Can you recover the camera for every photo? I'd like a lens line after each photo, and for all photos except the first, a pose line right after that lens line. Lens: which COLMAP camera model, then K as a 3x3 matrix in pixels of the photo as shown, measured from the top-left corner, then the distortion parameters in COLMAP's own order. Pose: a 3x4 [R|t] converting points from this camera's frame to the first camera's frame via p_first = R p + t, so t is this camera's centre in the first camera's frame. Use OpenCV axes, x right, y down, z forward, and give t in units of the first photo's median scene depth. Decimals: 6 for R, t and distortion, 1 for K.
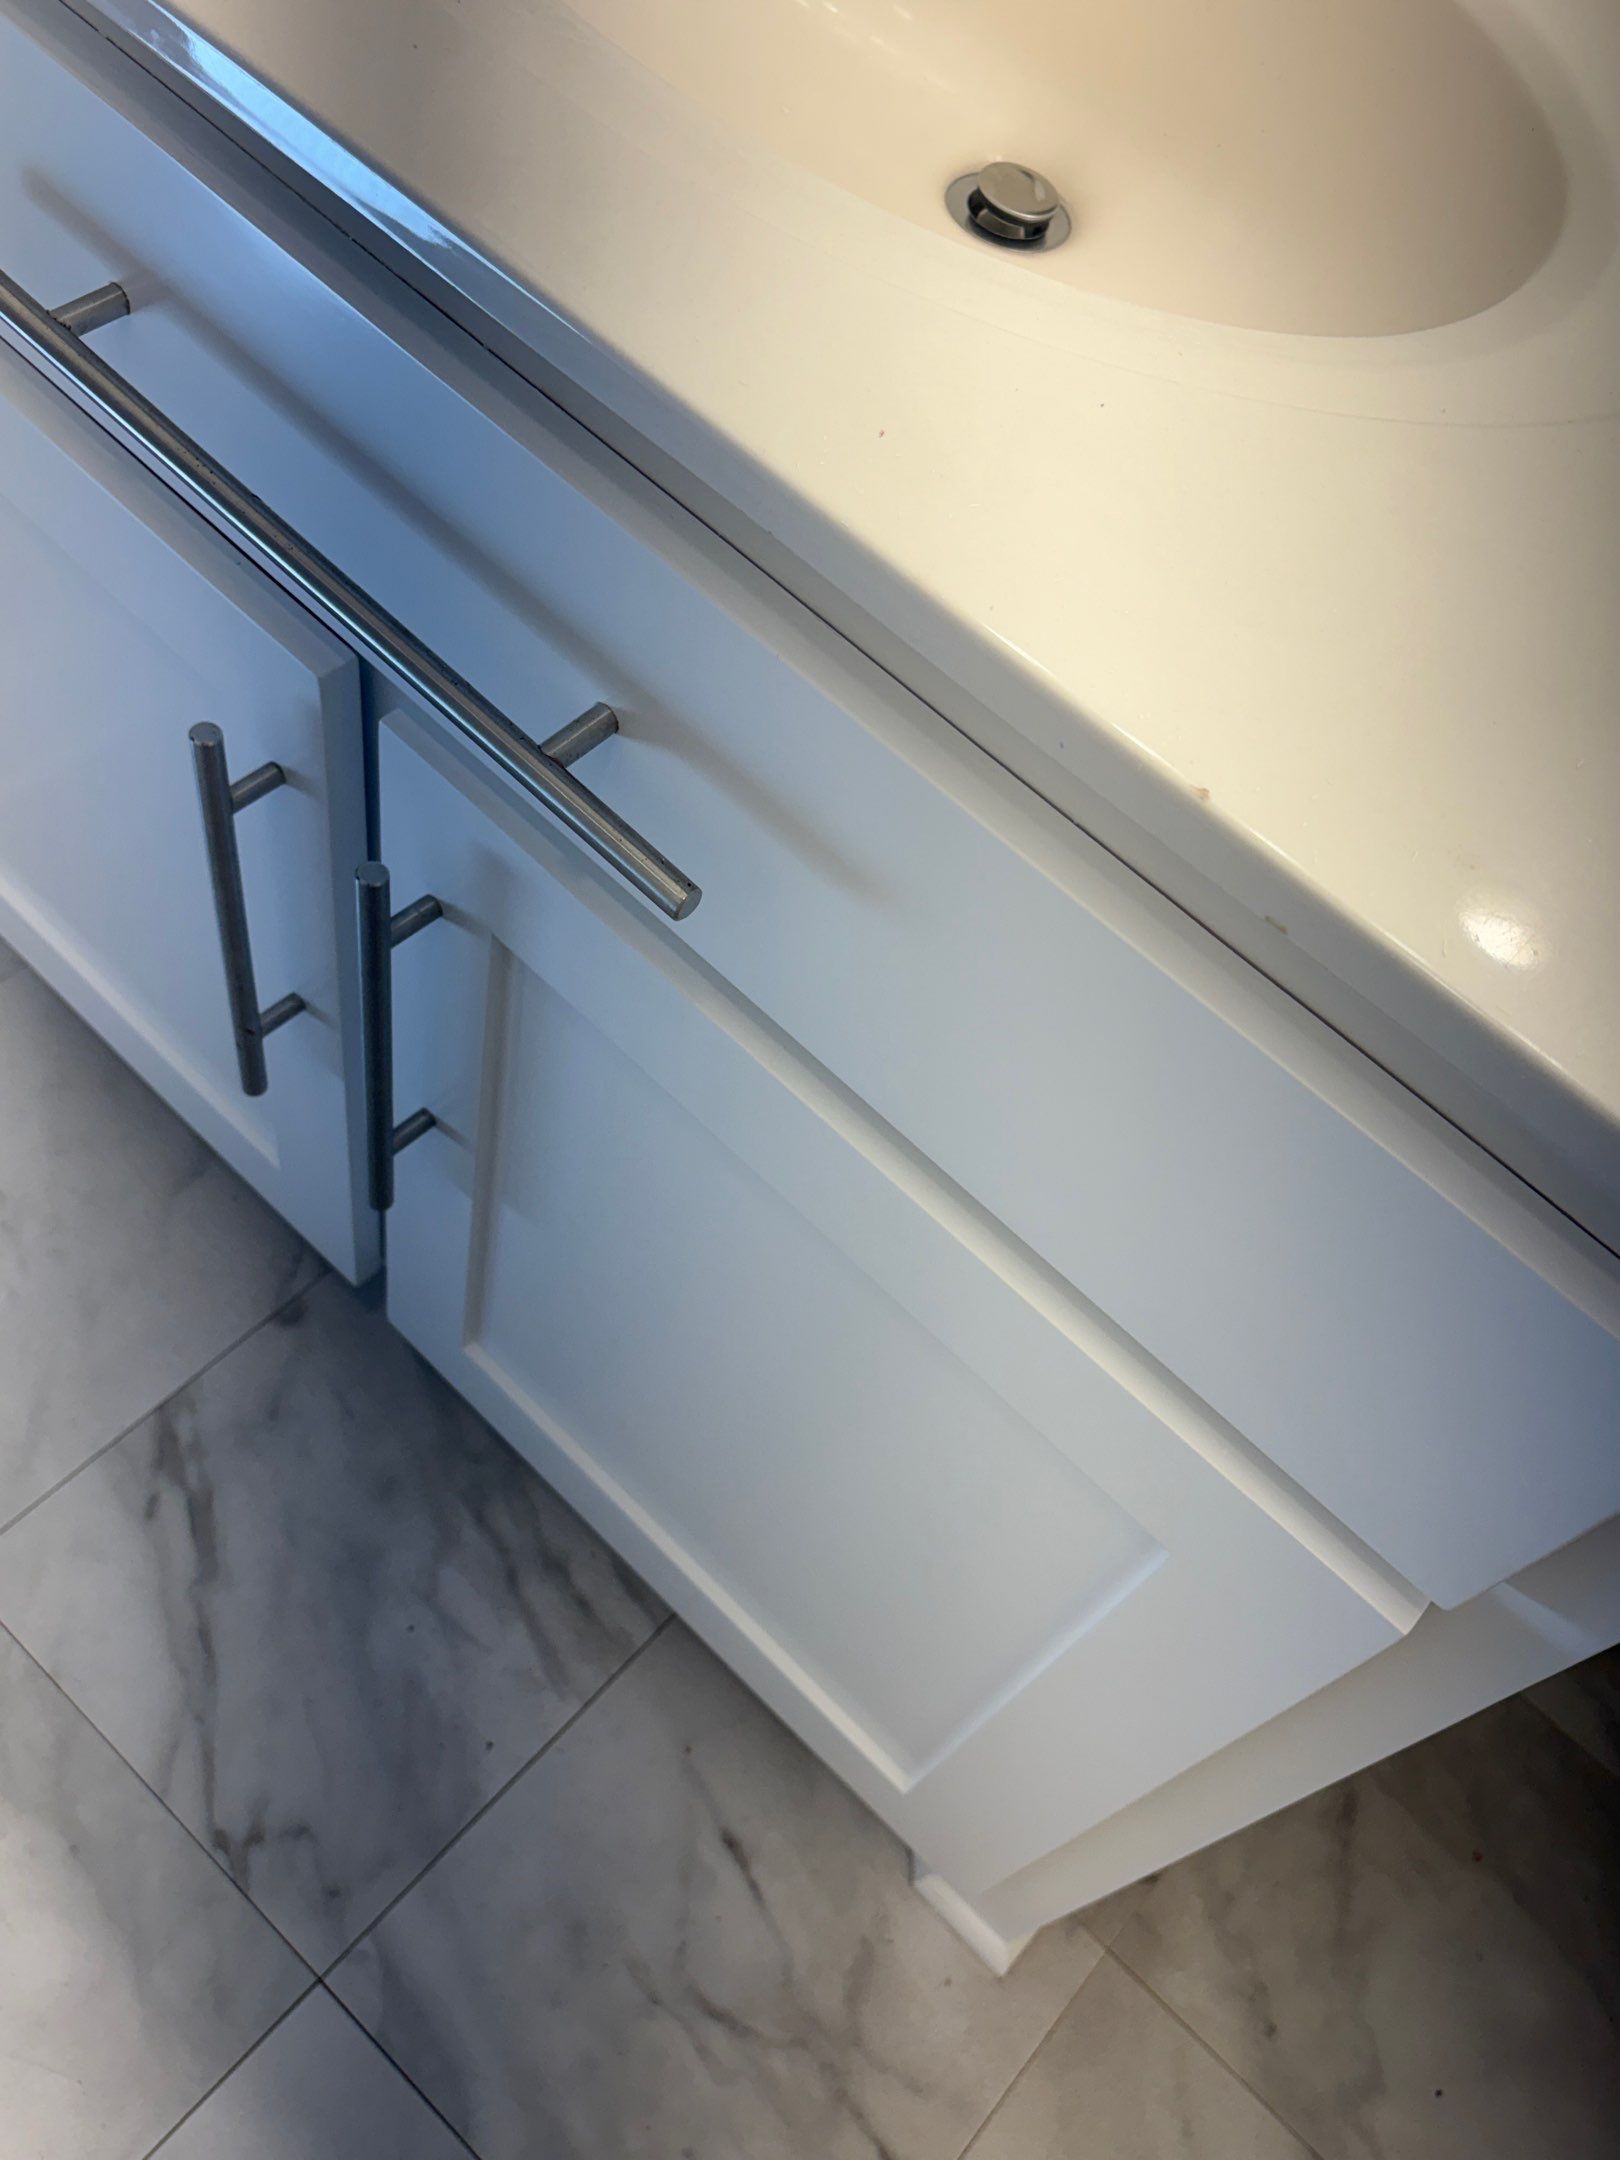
lens RADIAL K [[1881.2, 0, 806.2], [0, 1881.2, 1083.5], [0, 0, 1]] dist [-0.001833, 0.013764]
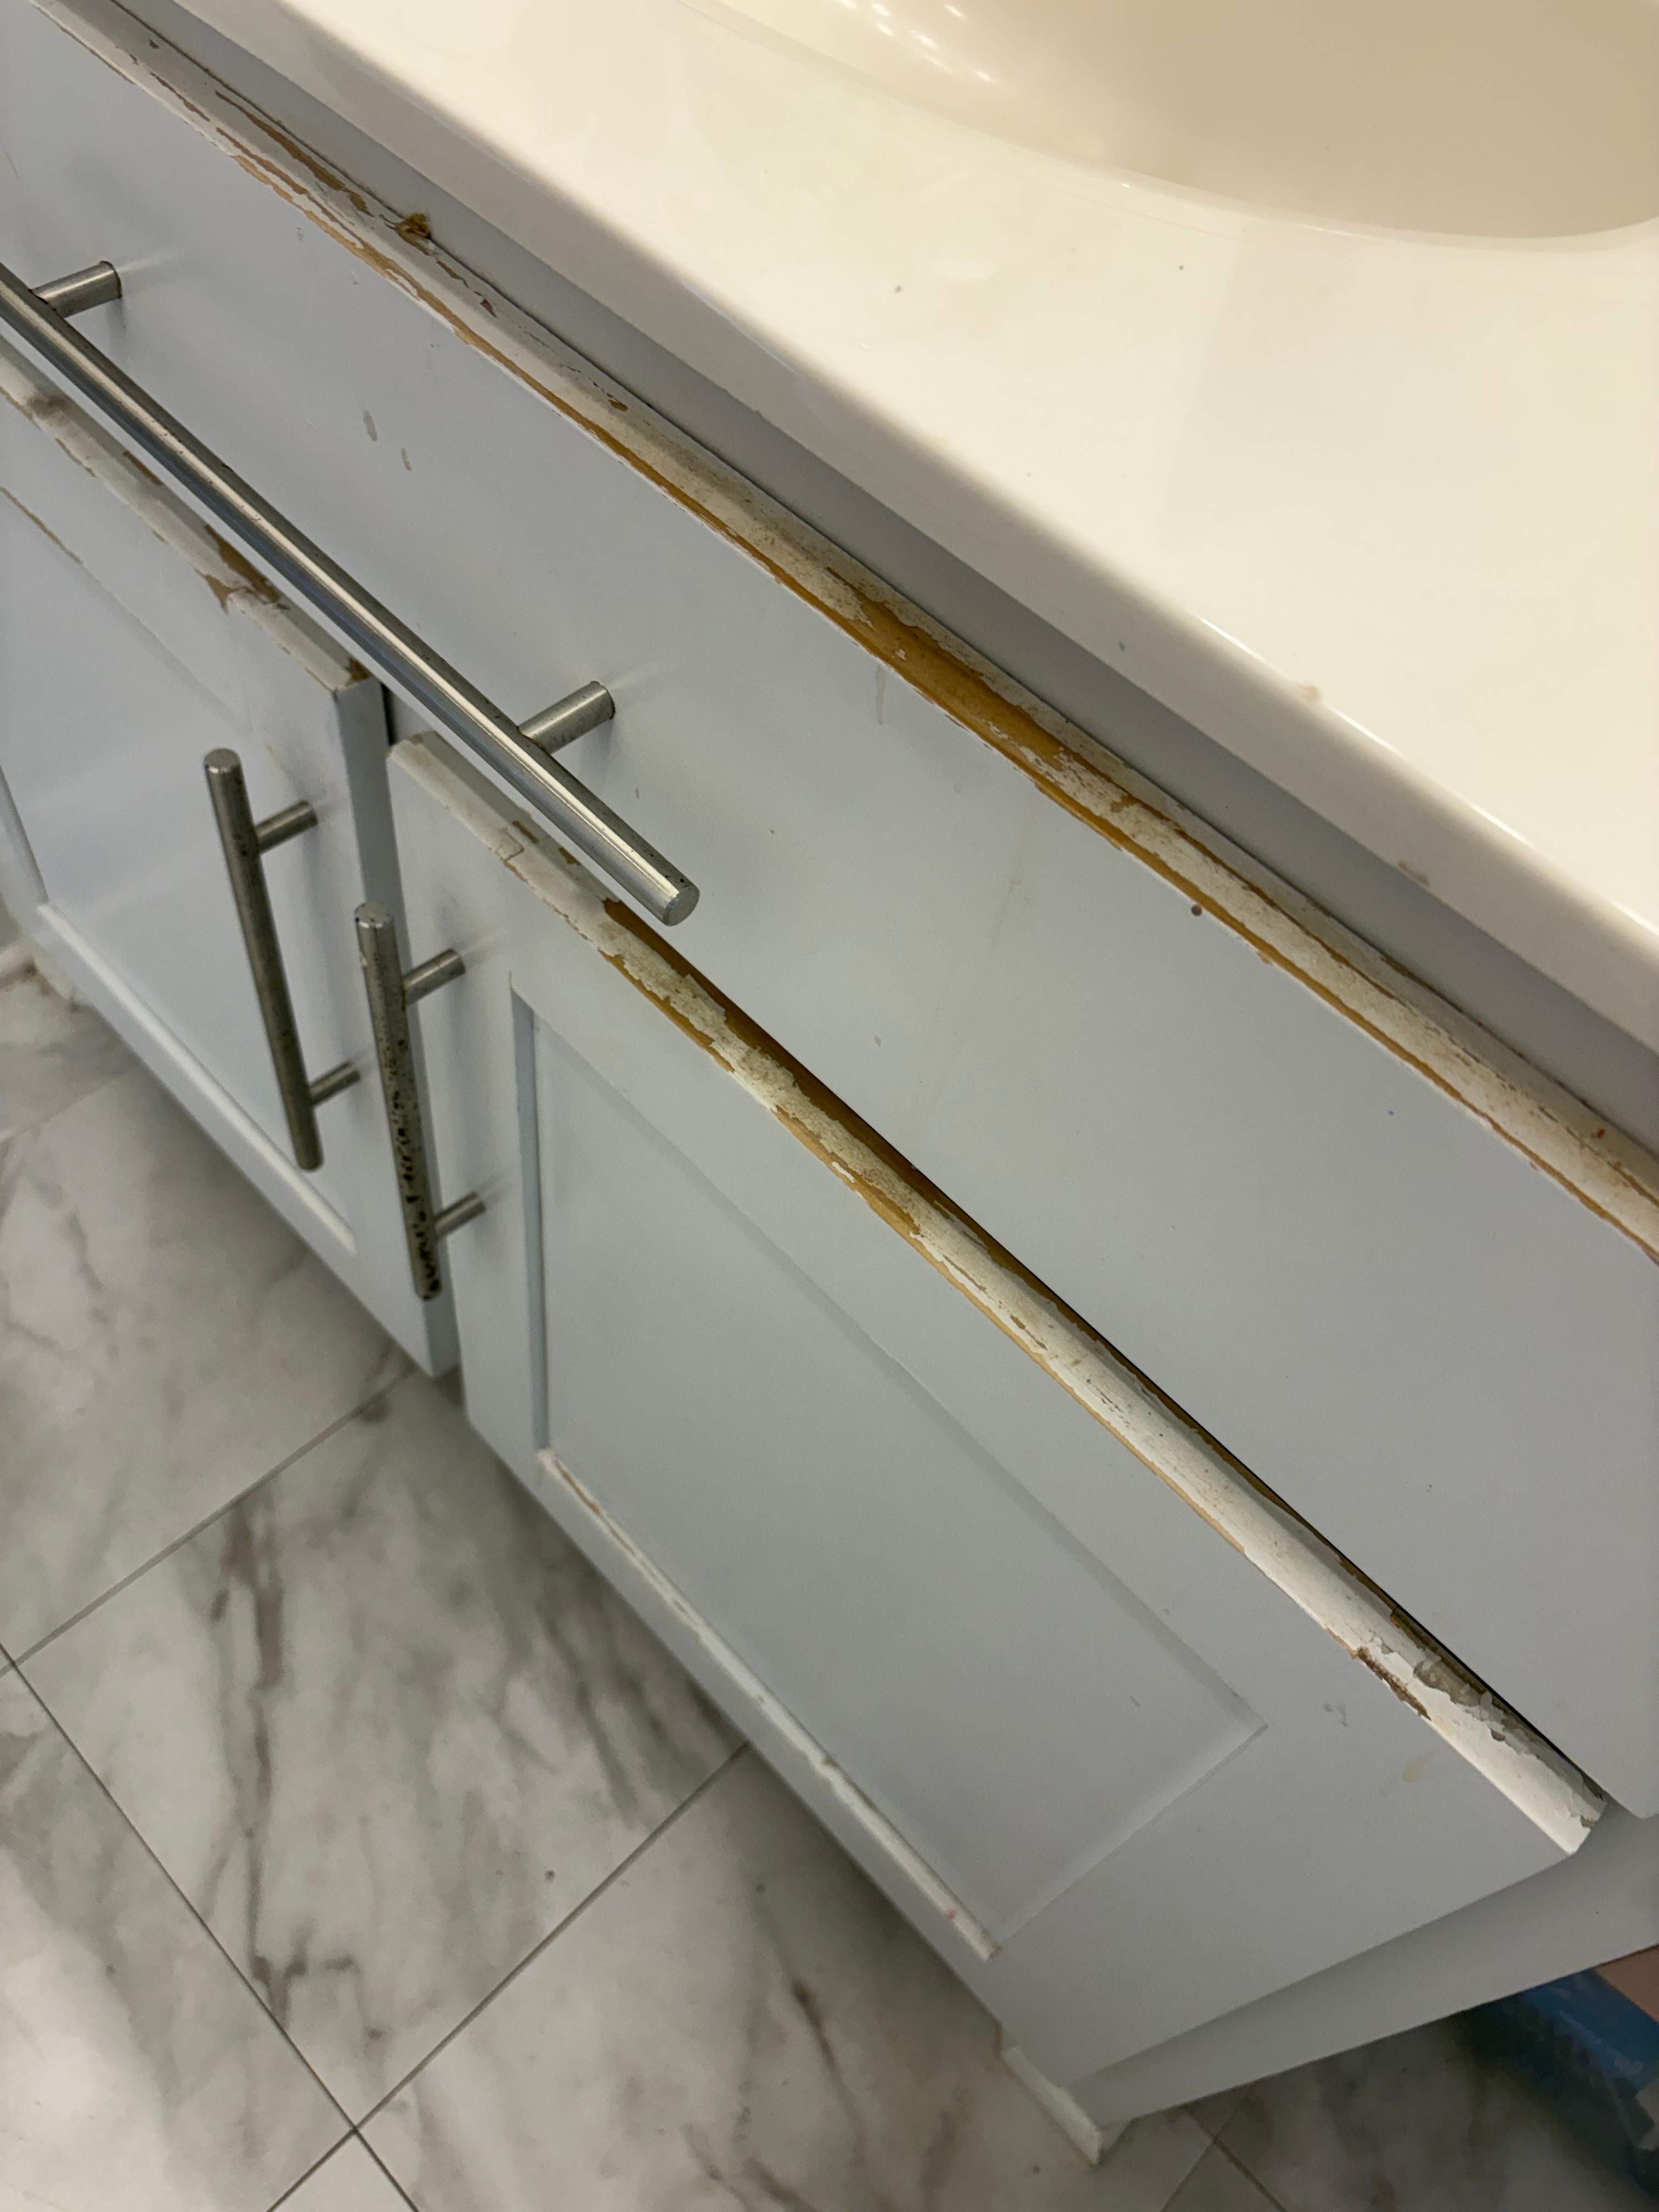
lens RADIAL K [[1700.0, 0, 815.3], [0, 1700.0, 1093.3], [0, 0, 1]] dist [0.016046, -0.030435]
pose [[0.996803, 0.009956, -0.079275, 0.029138], [-0.015895, 0.997084, -0.074640, 0.022321], [0.078300, 0.075662, 0.994054, 0.134067]]
